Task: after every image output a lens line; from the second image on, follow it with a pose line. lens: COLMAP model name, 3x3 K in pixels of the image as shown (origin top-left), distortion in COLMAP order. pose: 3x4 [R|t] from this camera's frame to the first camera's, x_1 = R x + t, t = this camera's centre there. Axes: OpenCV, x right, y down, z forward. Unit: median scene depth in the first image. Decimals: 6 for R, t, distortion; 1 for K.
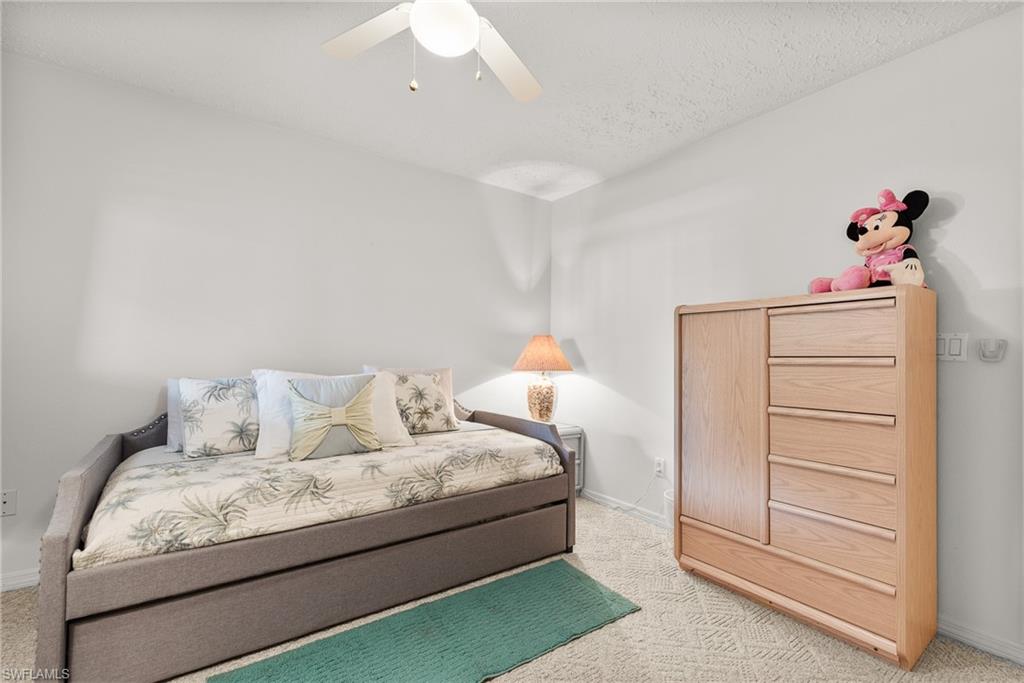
lens RADIAL K [[447.3, 0, 512.7], [0, 447.3, 363.2], [0, 0, 1]] dist [-0.001316, -0.000235]
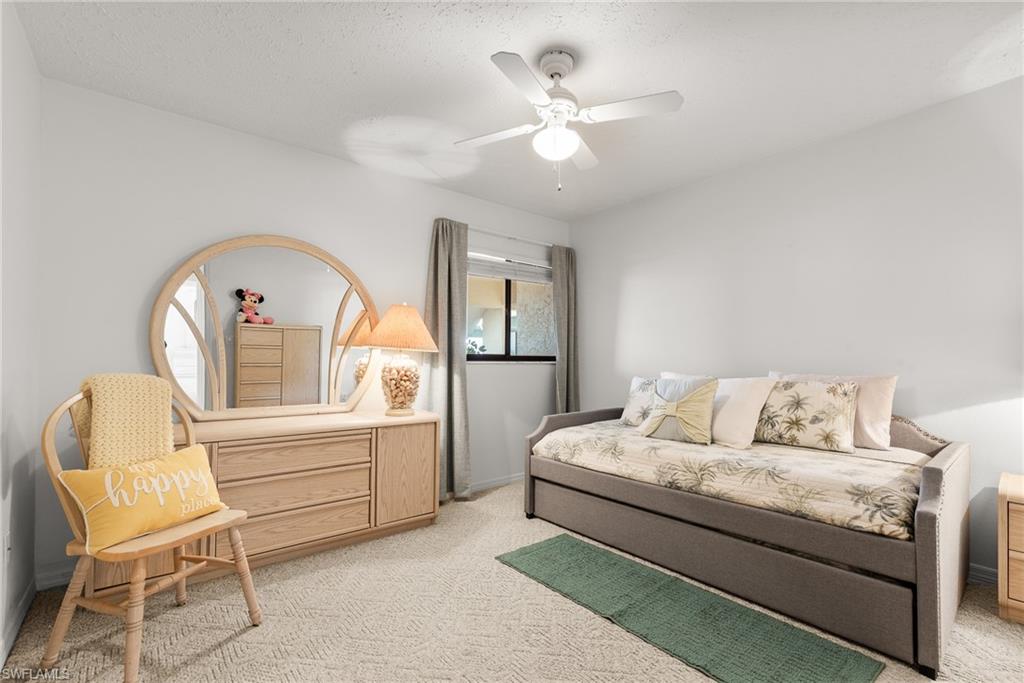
lens RADIAL K [[447.3, 0, 512.7], [0, 447.3, 363.2], [0, 0, 1]] dist [-0.001316, -0.000235]
pose [[0.071363, -0.006094, -0.997432, 0.818116], [-0.011208, 0.999913, -0.006911, 0.000965], [0.997387, 0.011672, 0.071288, 0.437266]]
